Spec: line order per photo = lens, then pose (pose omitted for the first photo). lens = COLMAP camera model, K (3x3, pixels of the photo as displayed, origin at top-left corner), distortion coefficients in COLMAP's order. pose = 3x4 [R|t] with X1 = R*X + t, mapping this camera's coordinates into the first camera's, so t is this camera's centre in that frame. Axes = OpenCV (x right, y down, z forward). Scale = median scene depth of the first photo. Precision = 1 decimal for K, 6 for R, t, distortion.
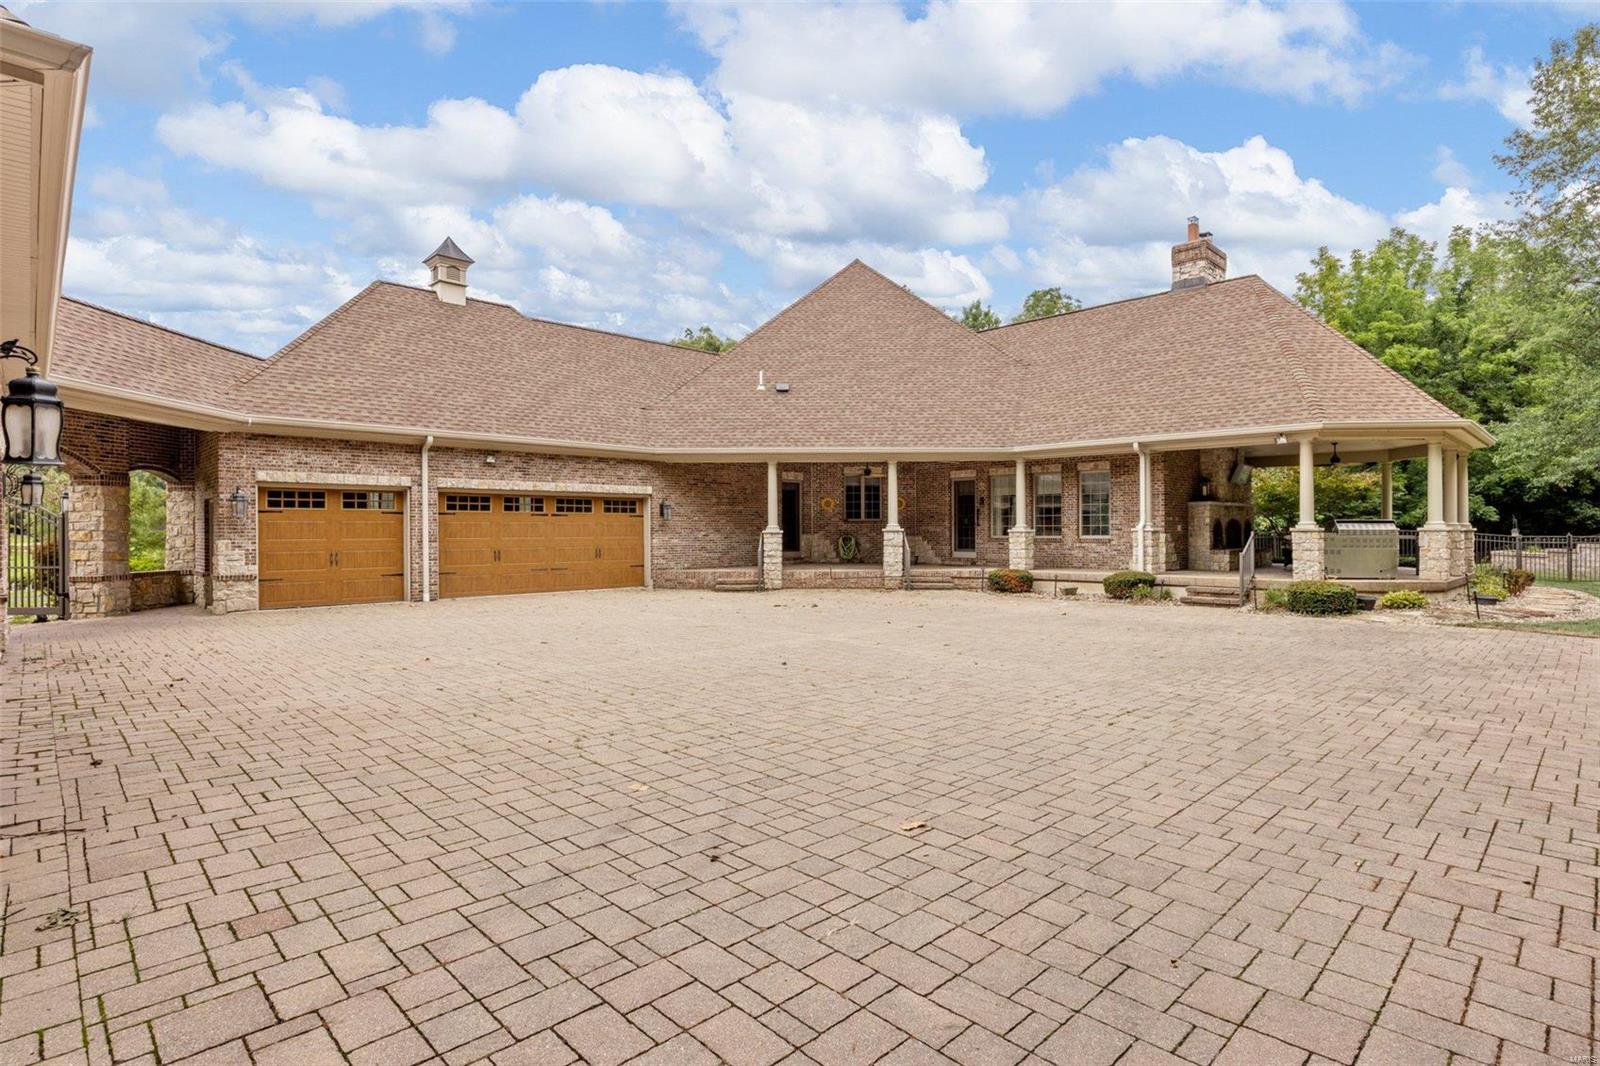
lens RADIAL K [[803.8, 0, 802.8], [0, 803.8, 526.0], [0, 0, 1]] dist [0.004515, 0.000633]
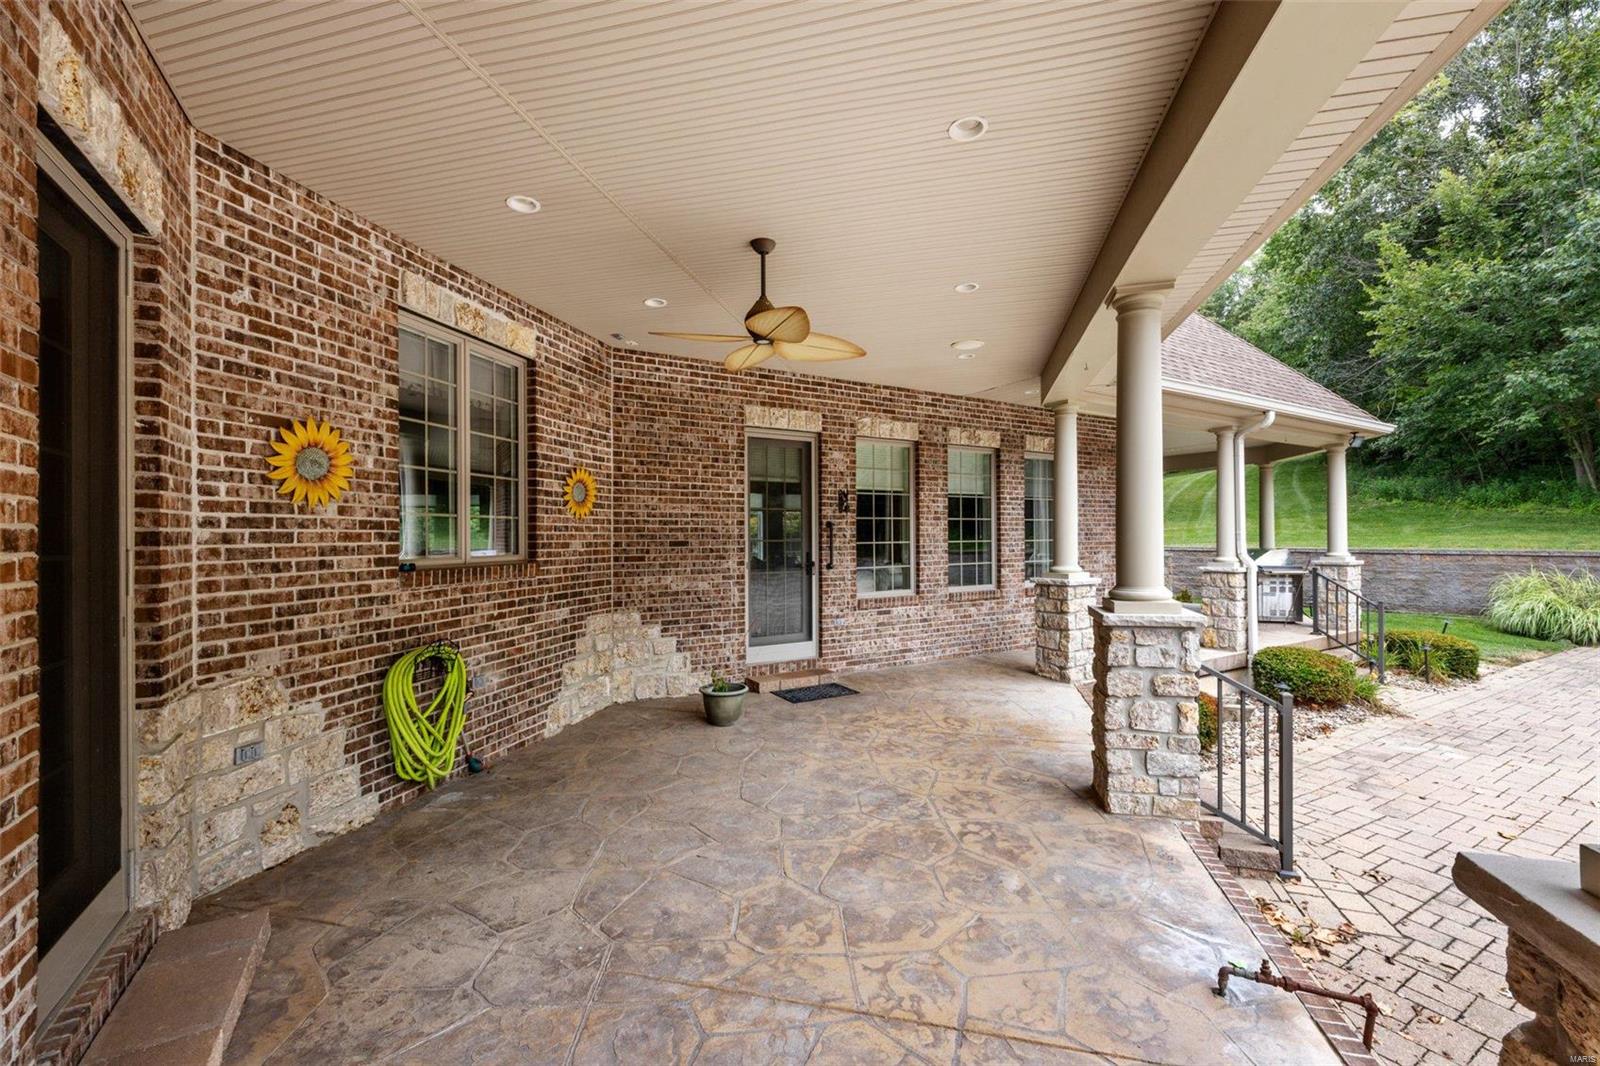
lens RADIAL K [[659.7, 0, 798.5], [0, 659.7, 536.1], [0, 0, 1]] dist [-0.000537, -0.000009]
pose [[0.247392, 0.004275, 0.968906, -0.059573], [0.004394, 0.999975, -0.005535, -0.010809], [-0.968906, 0.005627, 0.247367, 0.764077]]
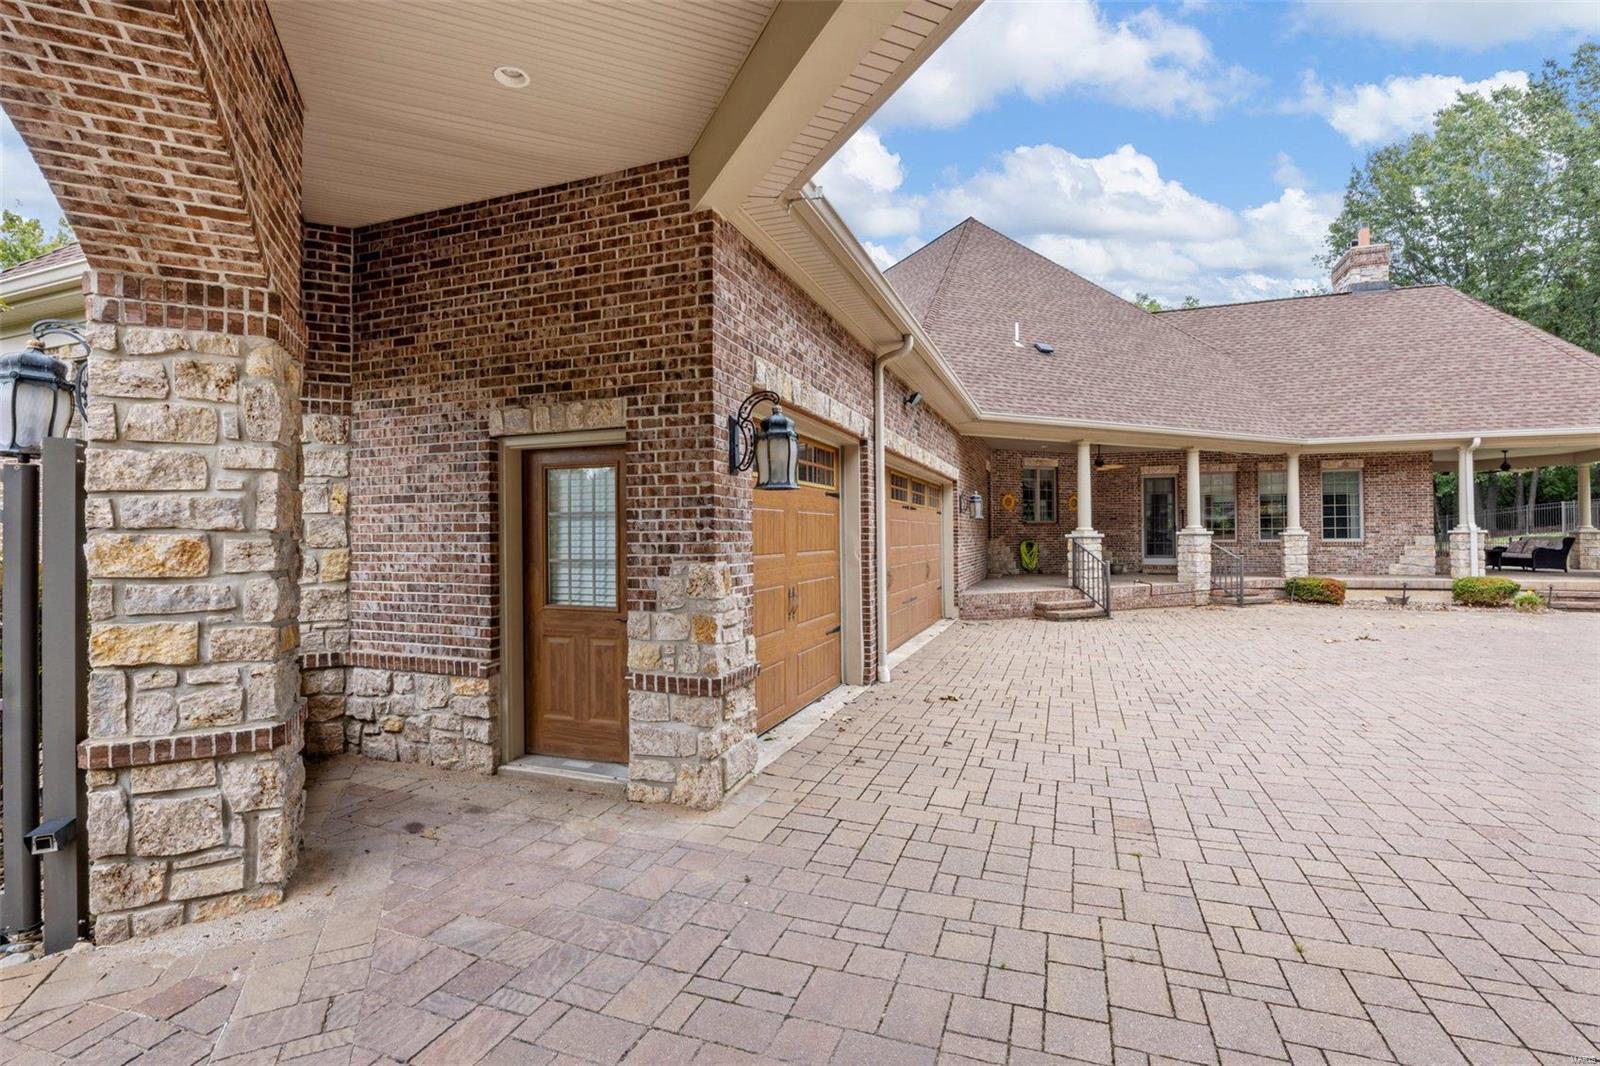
lens RADIAL K [[721.4, 0, 798.8], [0, 721.4, 530.7], [0, 0, 1]] dist [-0.002099, -0.000094]
pose [[0.906169, -0.000535, 0.422916, -0.408359], [0.002291, 0.999991, -0.003646, 0.003286], [-0.422910, 0.004273, 0.906162, 0.372544]]
